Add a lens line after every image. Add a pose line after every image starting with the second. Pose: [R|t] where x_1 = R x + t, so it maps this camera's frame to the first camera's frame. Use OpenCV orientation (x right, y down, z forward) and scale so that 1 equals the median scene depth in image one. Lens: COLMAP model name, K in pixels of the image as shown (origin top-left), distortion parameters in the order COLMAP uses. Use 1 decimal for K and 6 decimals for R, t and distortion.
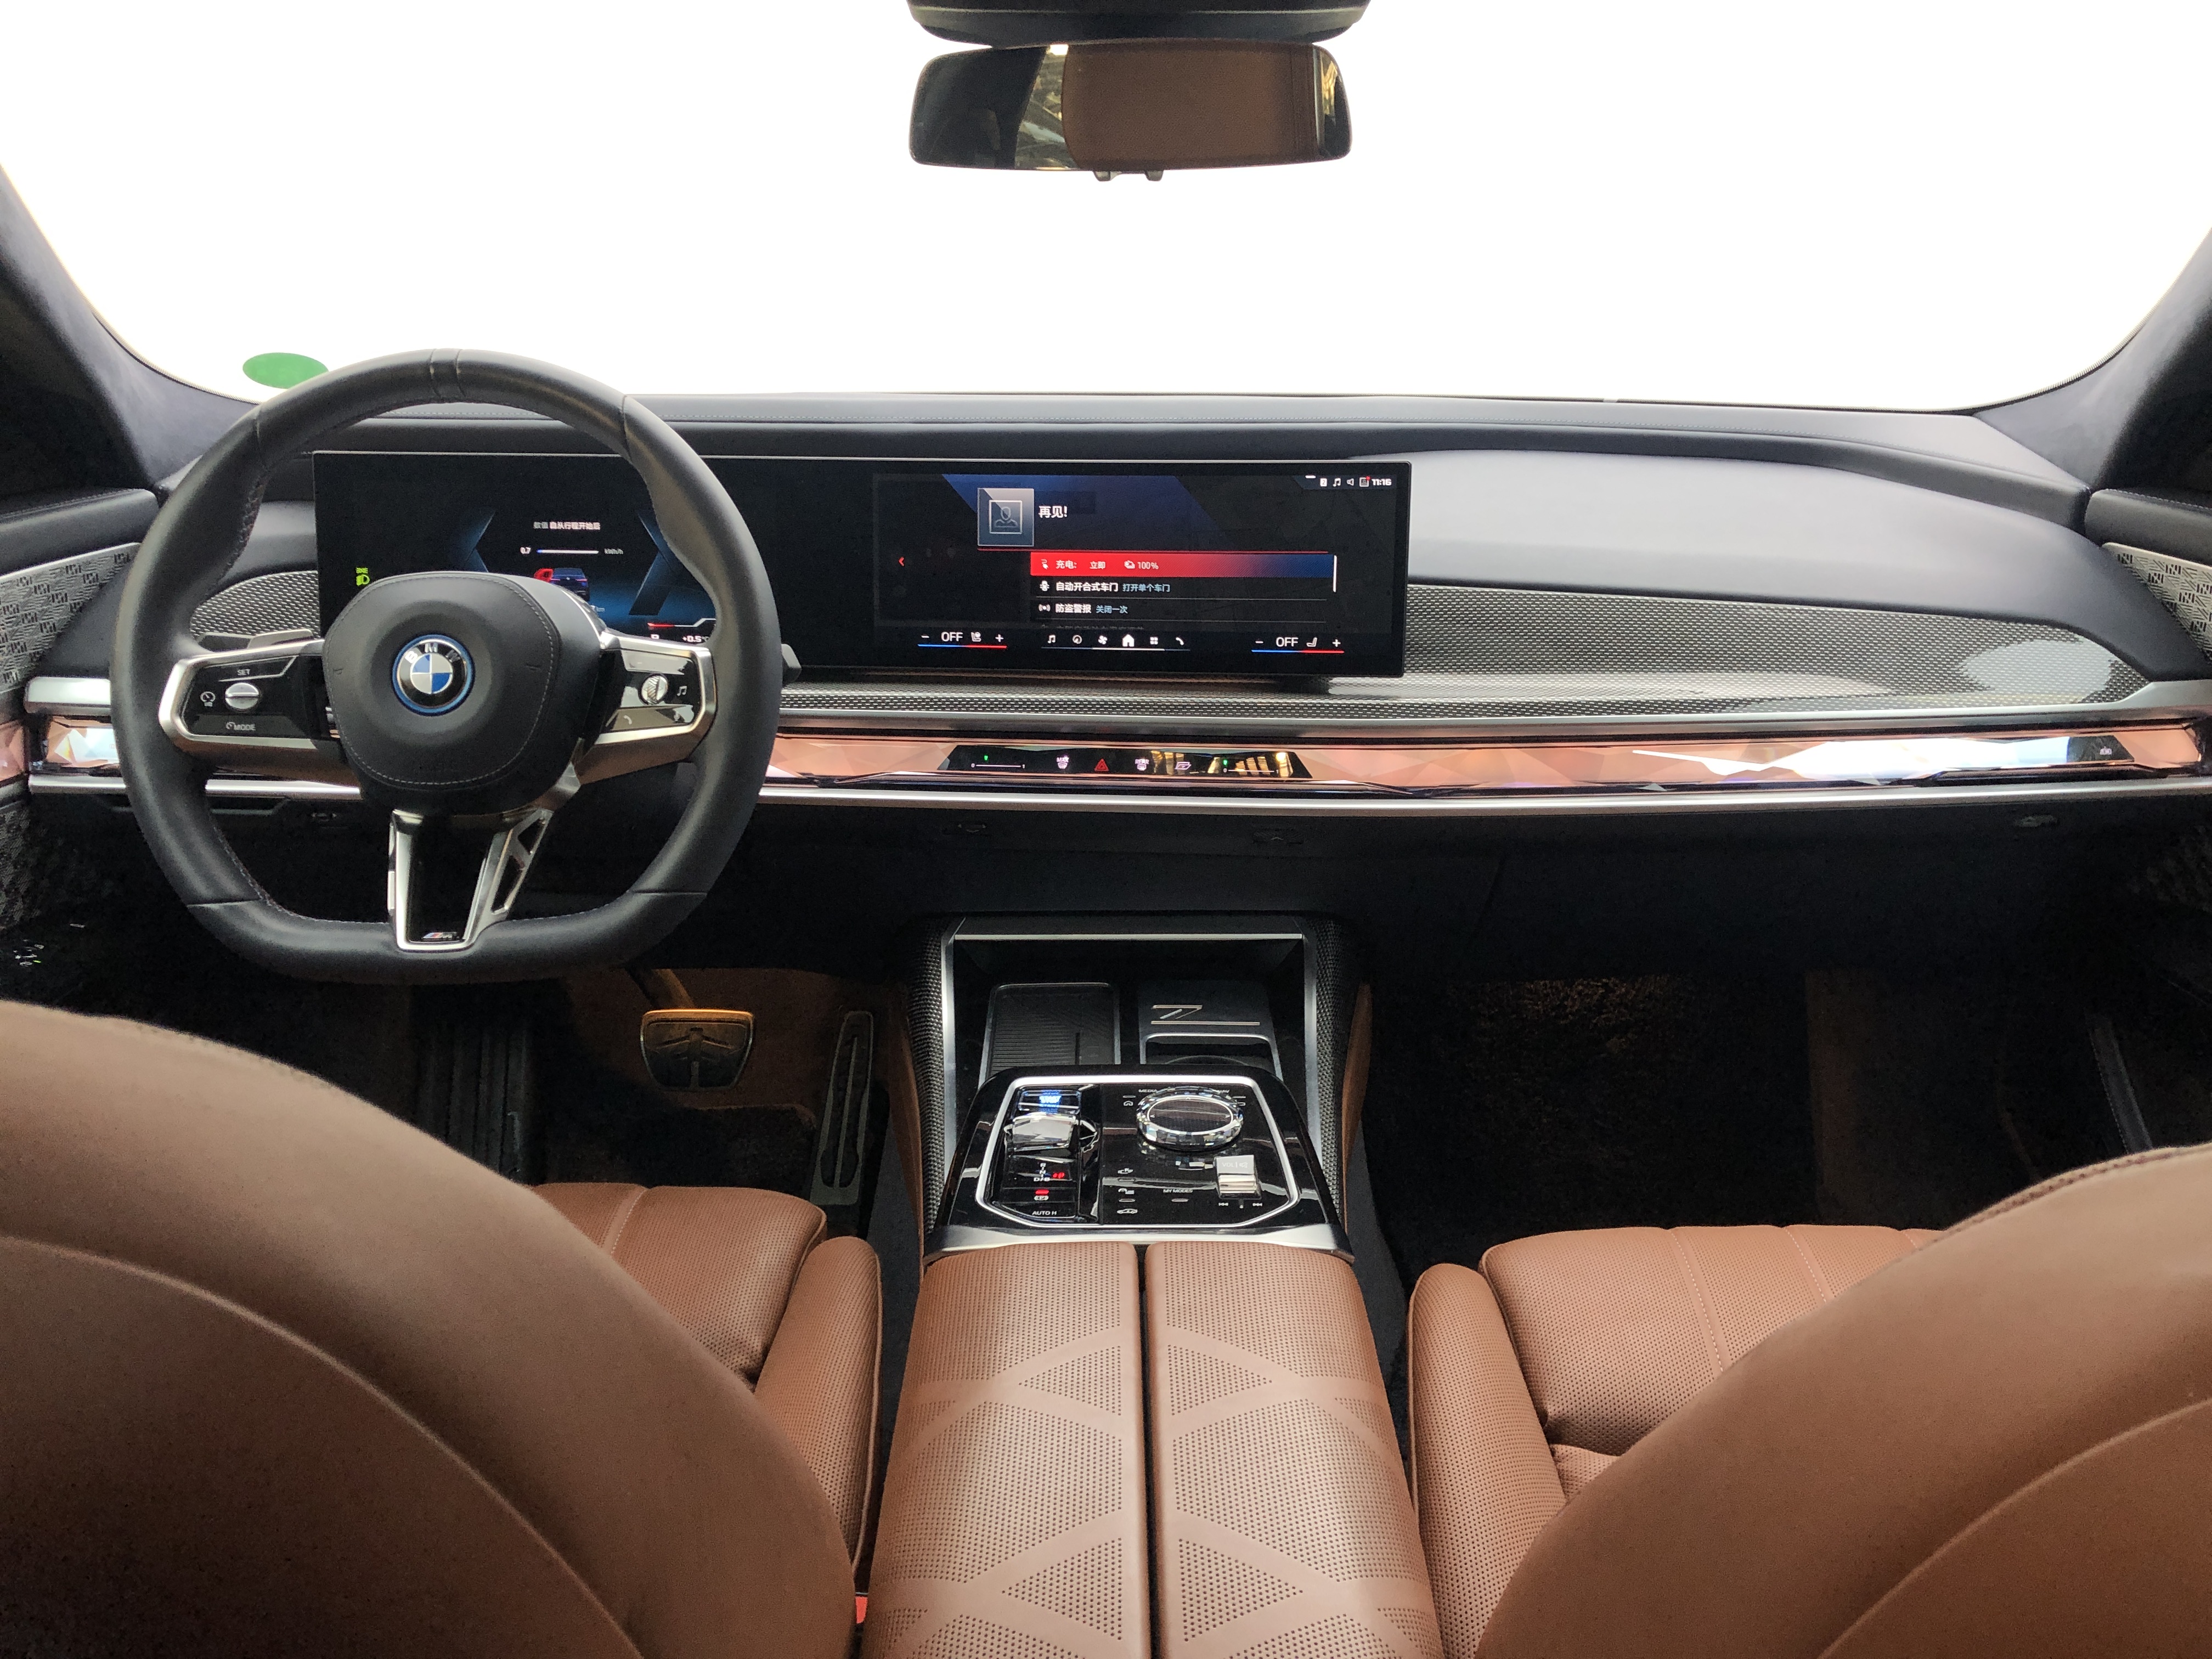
lens RADIAL K [[1781.7, 0, 1129.7], [0, 1781.7, 830.0], [0, 0, 1]] dist [0.039212, -0.040160]
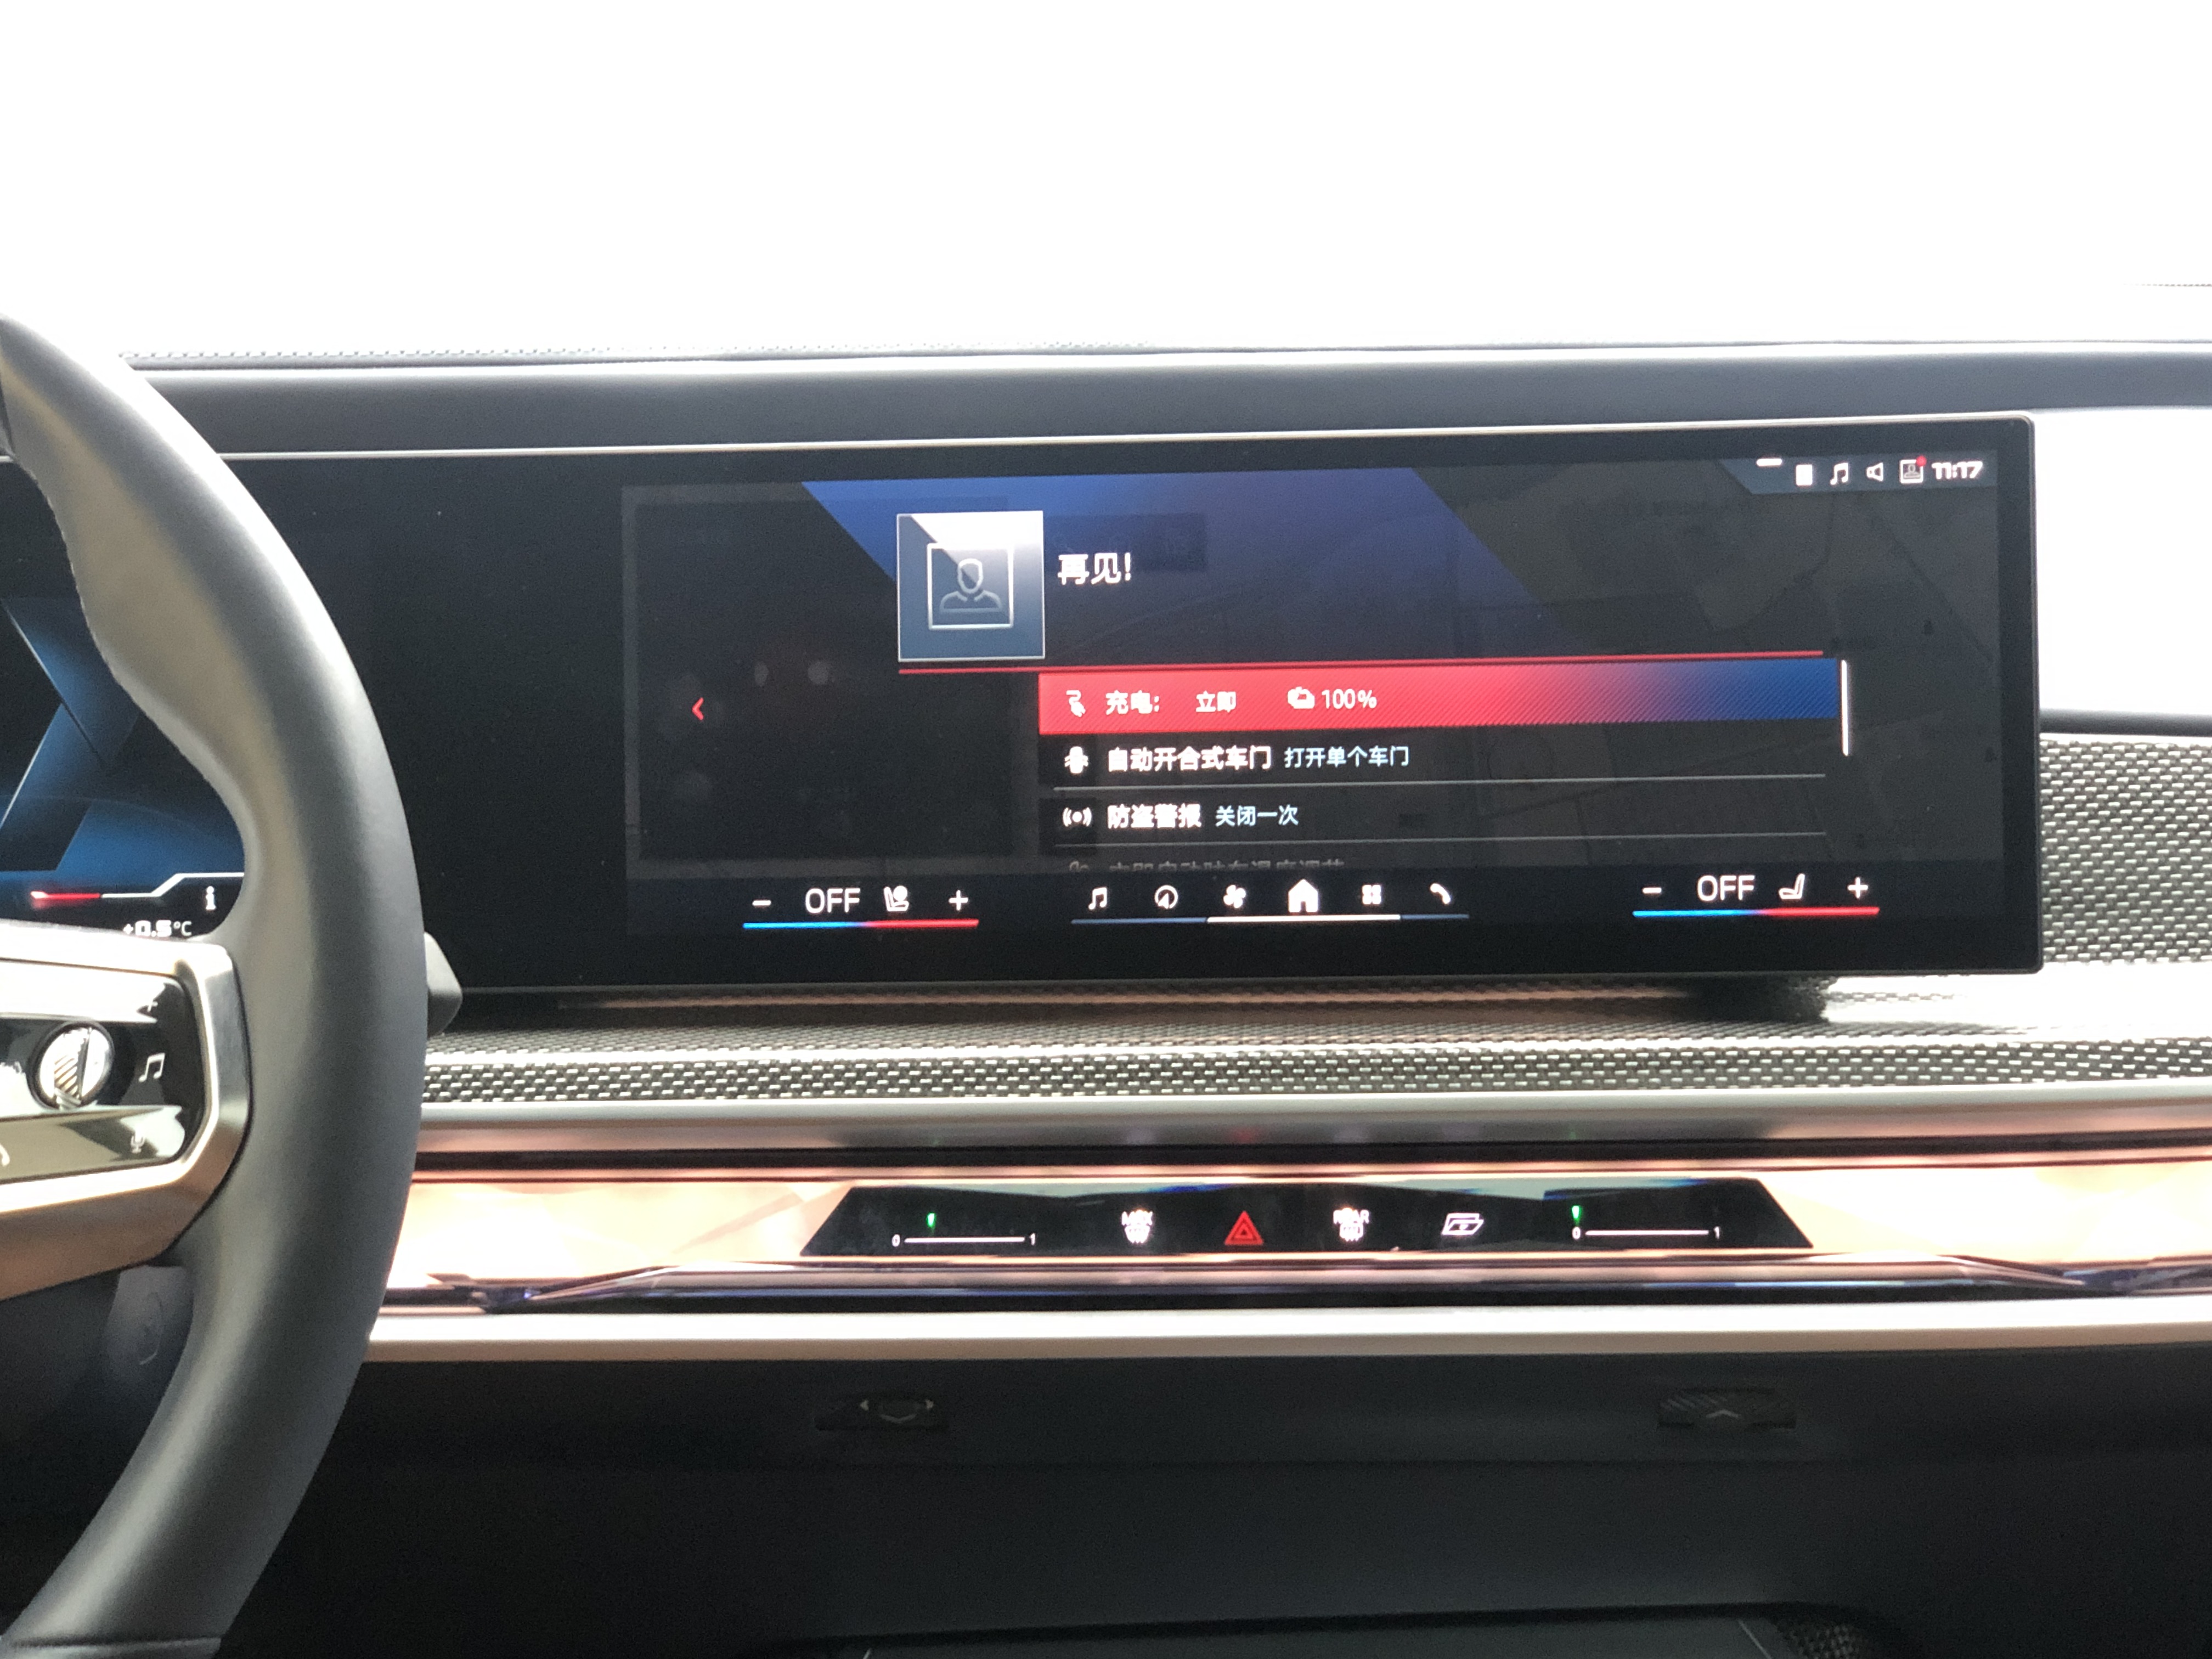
lens RADIAL K [[3890.0, 0, 1111.1], [0, 3890.0, 819.1], [0, 0, 1]] dist [-0.019316, 0.000000]
pose [[0.998958, -0.027648, 0.036301, -0.071495], [0.032132, 0.991069, -0.129421, -0.017079], [-0.032399, 0.130453, 0.990925, 0.180482]]
